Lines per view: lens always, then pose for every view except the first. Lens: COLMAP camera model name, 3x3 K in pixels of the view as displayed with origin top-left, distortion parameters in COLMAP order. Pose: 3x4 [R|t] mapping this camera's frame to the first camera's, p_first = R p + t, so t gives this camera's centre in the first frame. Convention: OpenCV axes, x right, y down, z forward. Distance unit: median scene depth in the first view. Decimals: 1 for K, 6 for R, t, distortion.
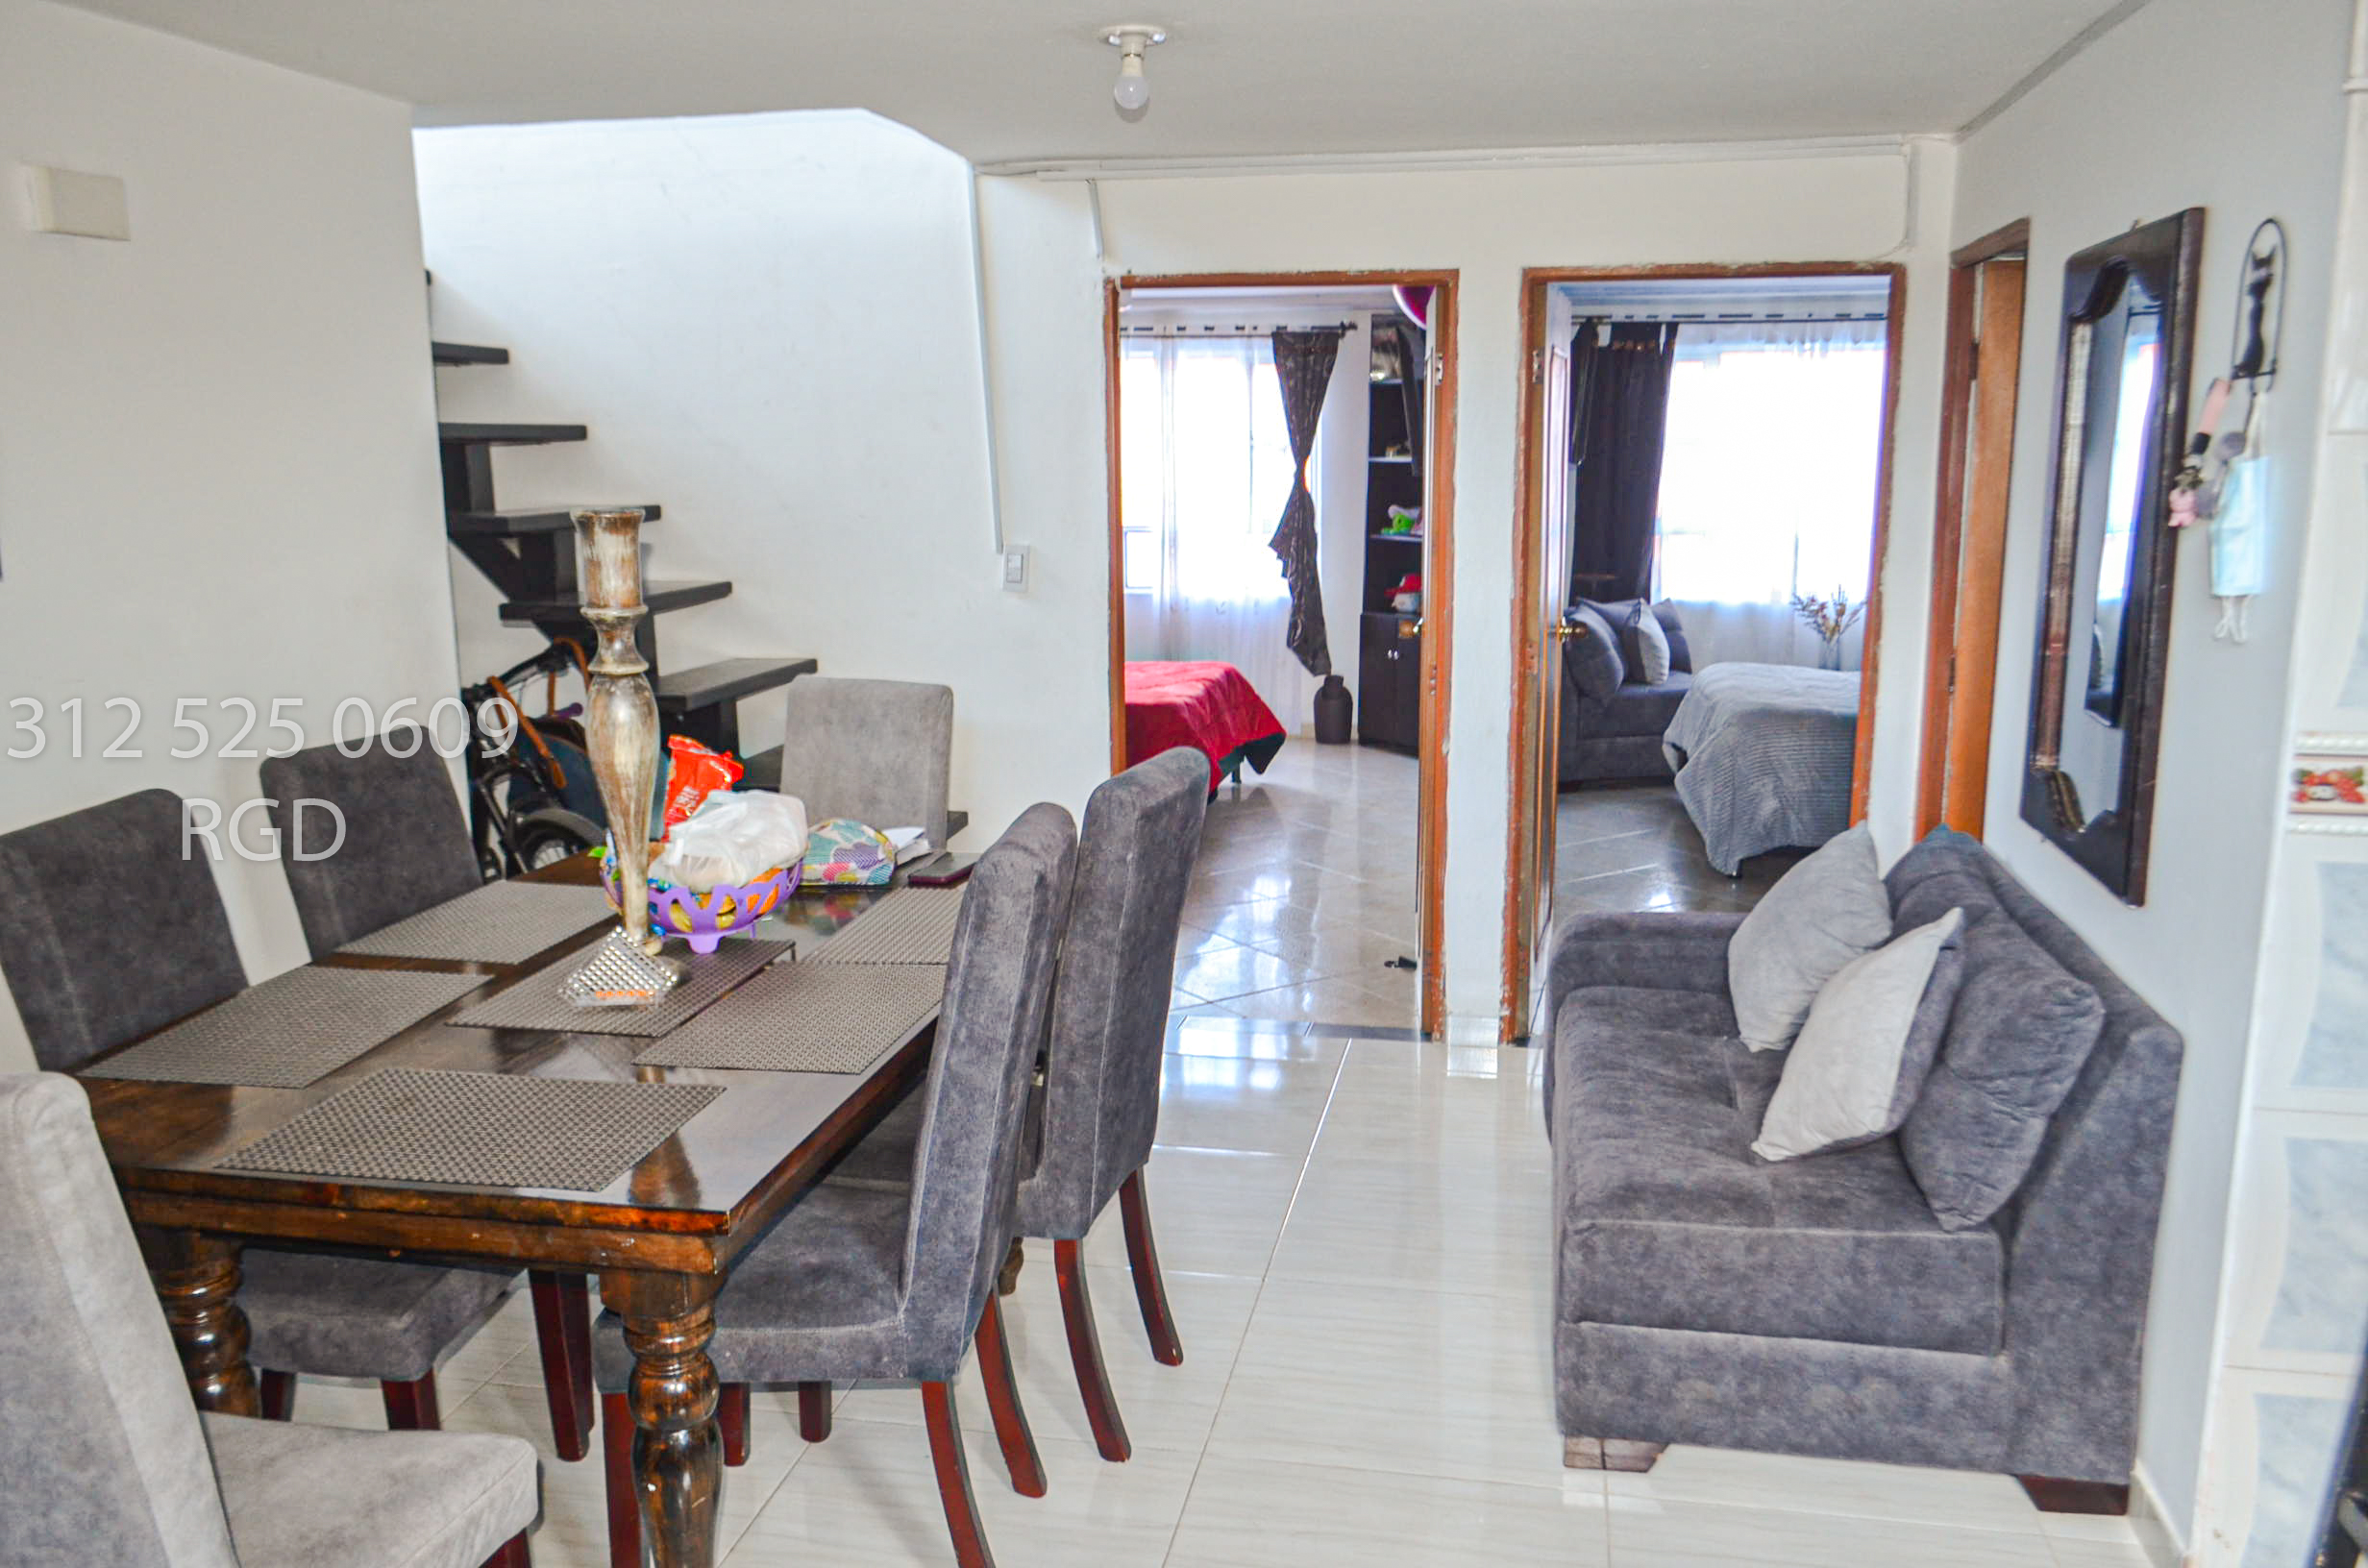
lens RADIAL K [[1829.3, 0, 1212.6], [0, 1829.3, 785.7], [0, 0, 1]] dist [-0.013318, 0.006211]
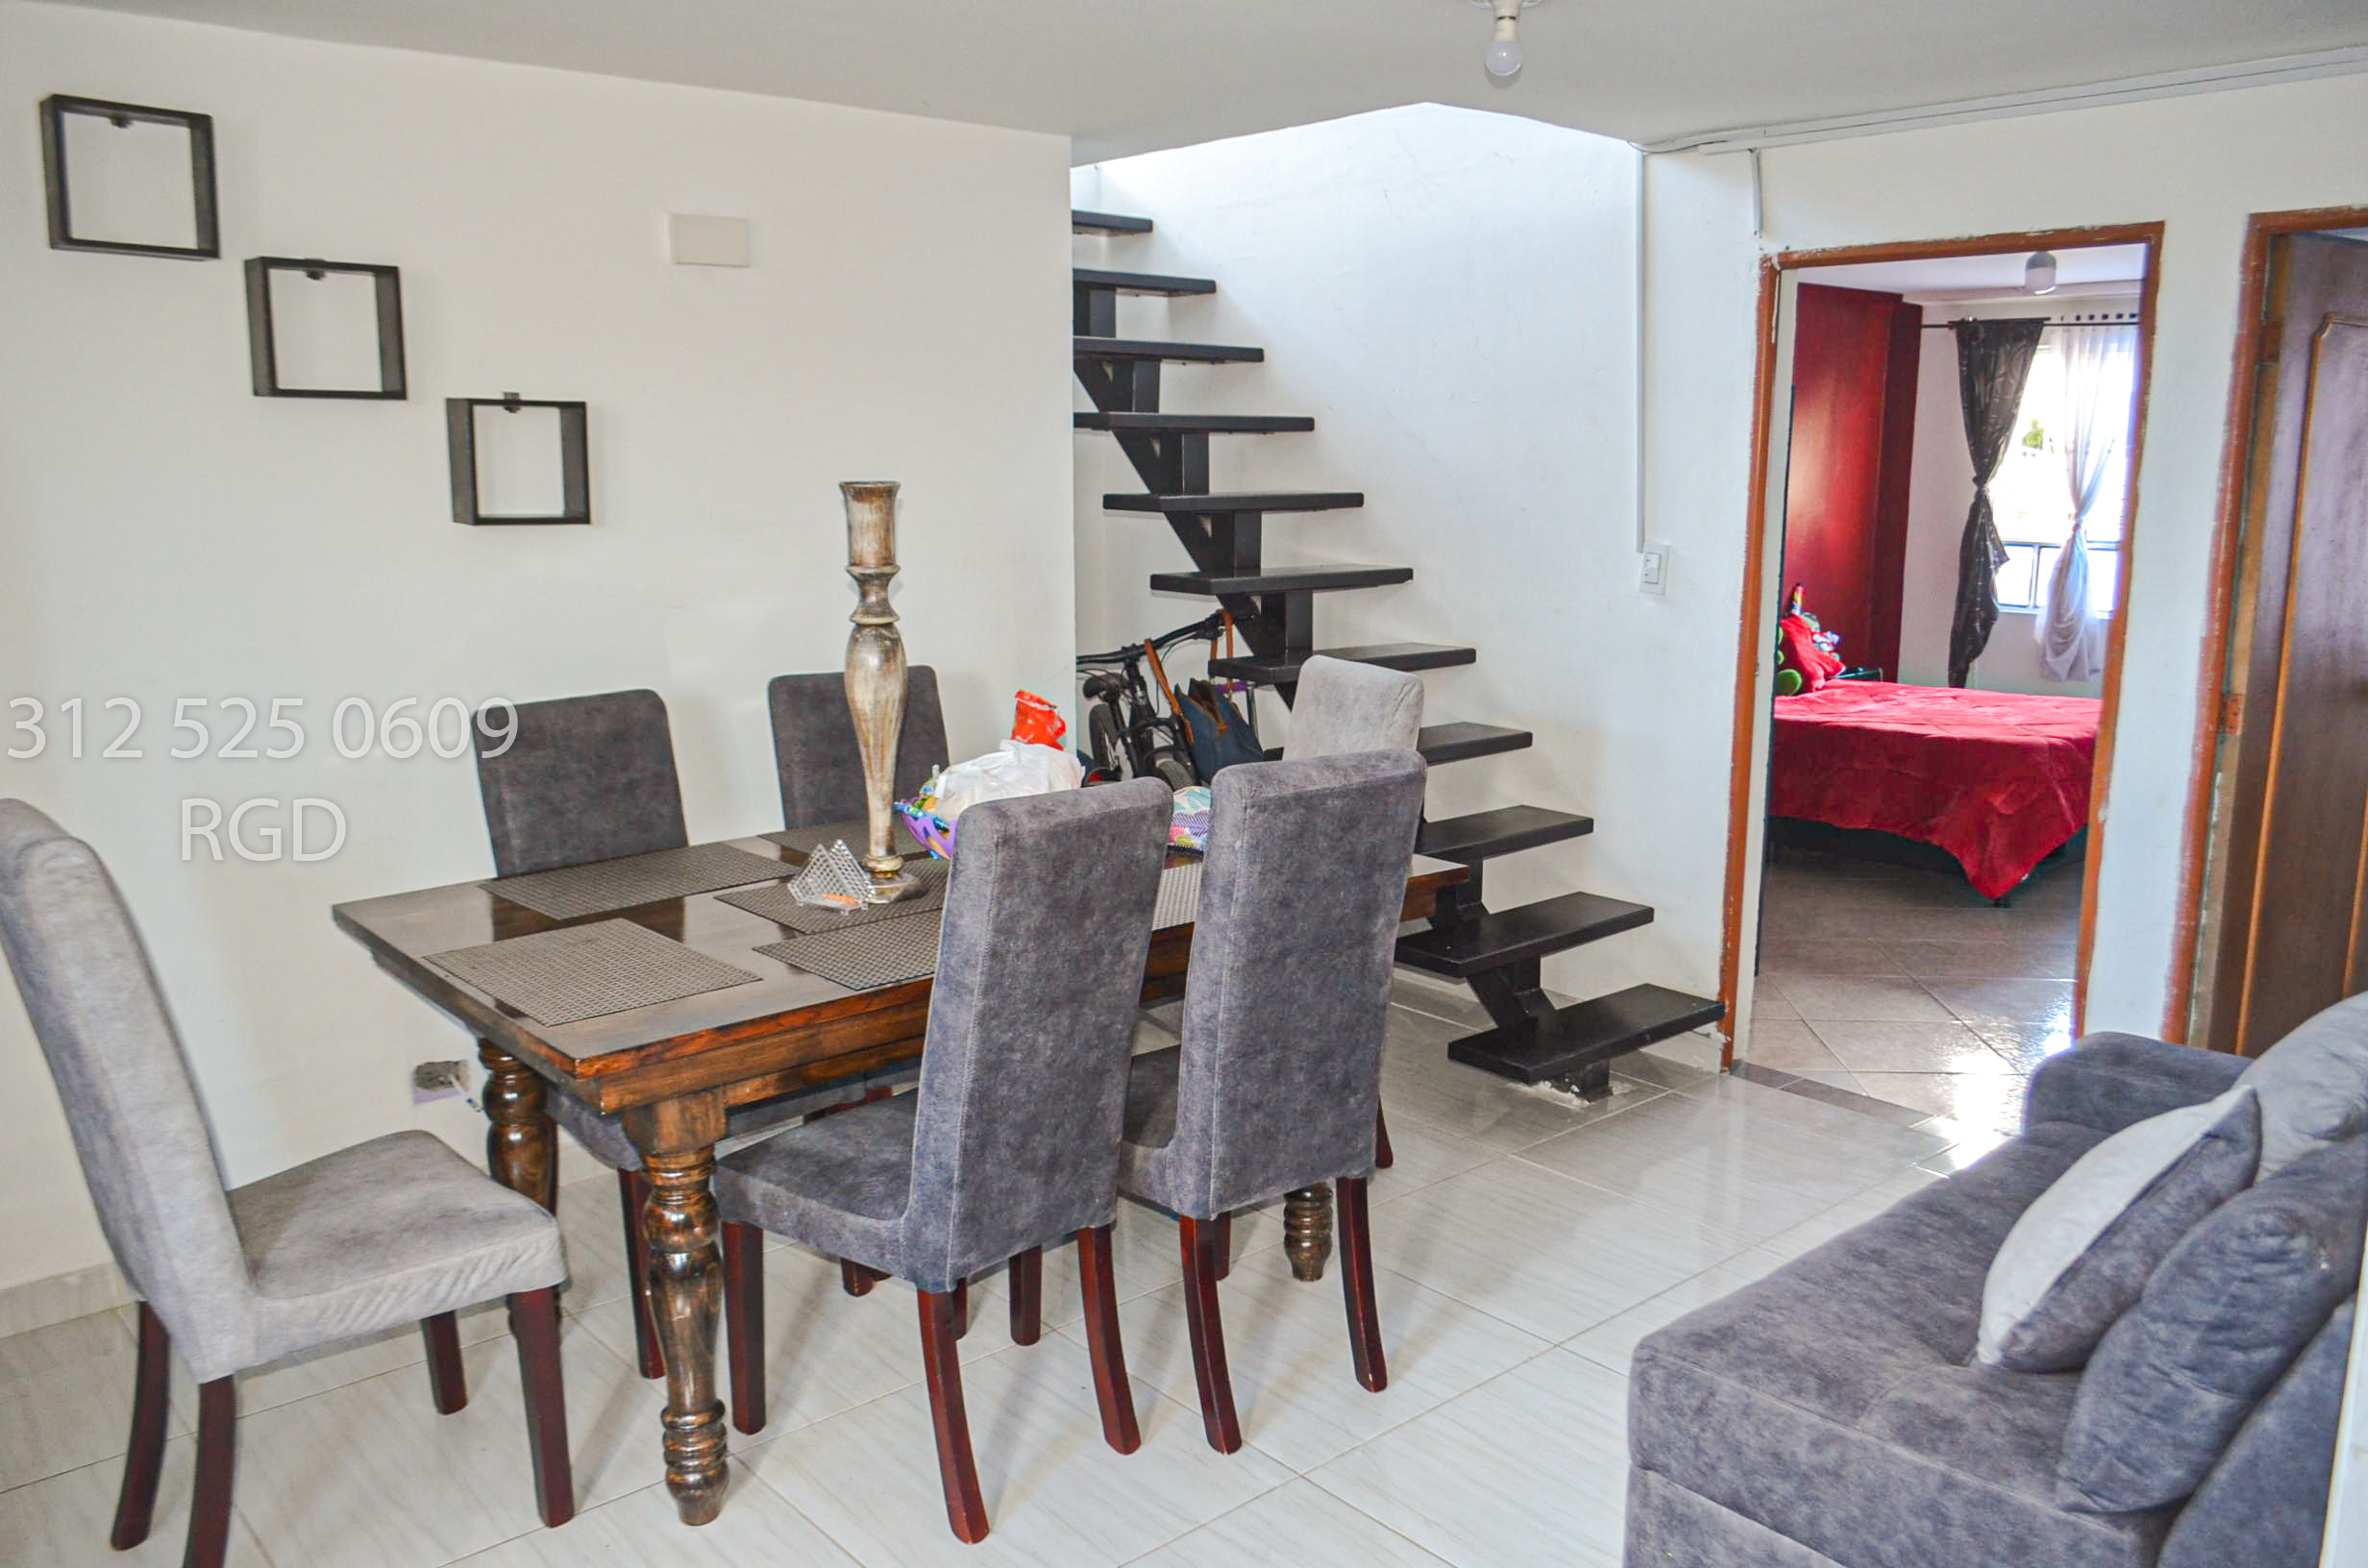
lens RADIAL K [[1829.3, 0, 1205.6], [0, 1829.3, 790.4], [0, 0, 1]] dist [-0.013318, 0.006211]
pose [[0.792598, 0.120879, -0.597643, 0.321363], [-0.121401, 0.991813, 0.039601, -0.016394], [0.597537, 0.041166, 0.800784, 0.121397]]
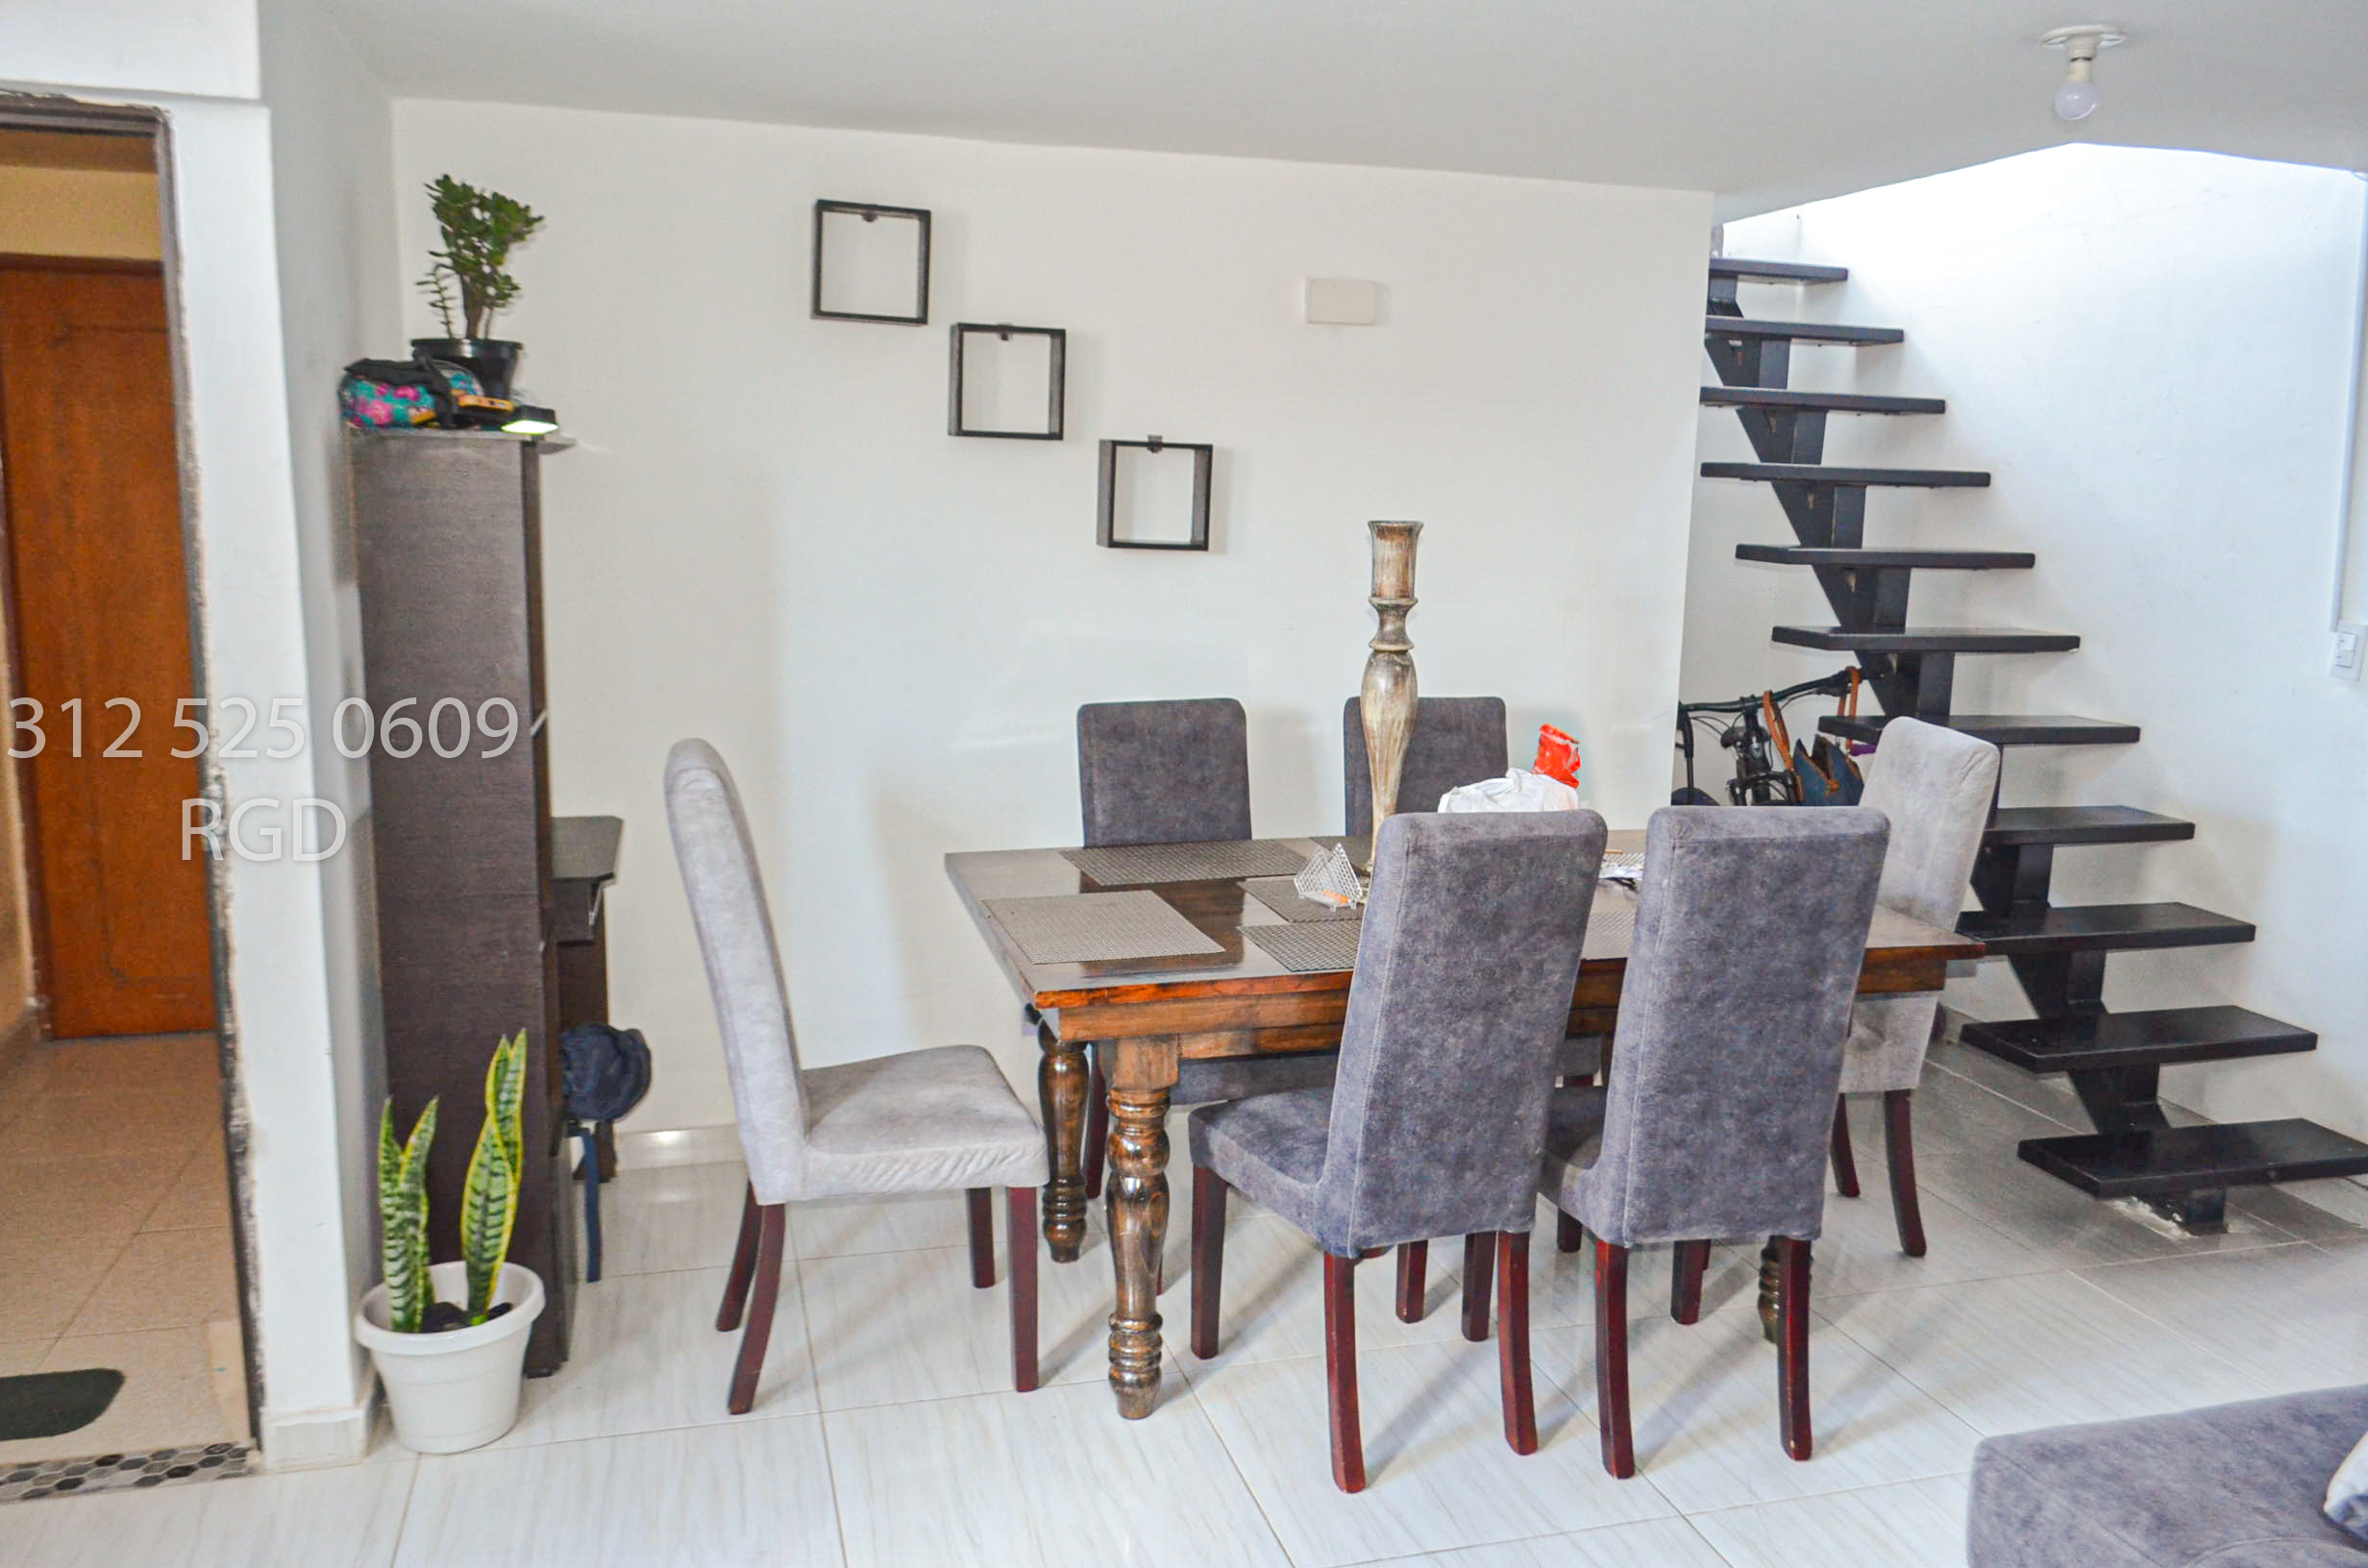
lens RADIAL K [[1829.3, 0, 1213.3], [0, 1829.3, 792.3], [0, 0, 1]] dist [-0.013318, 0.006211]
pose [[0.459780, 0.168165, -0.871965, 0.436152], [-0.194696, 0.977105, 0.085781, -0.029346], [0.866427, 0.130328, 0.481995, 0.176171]]
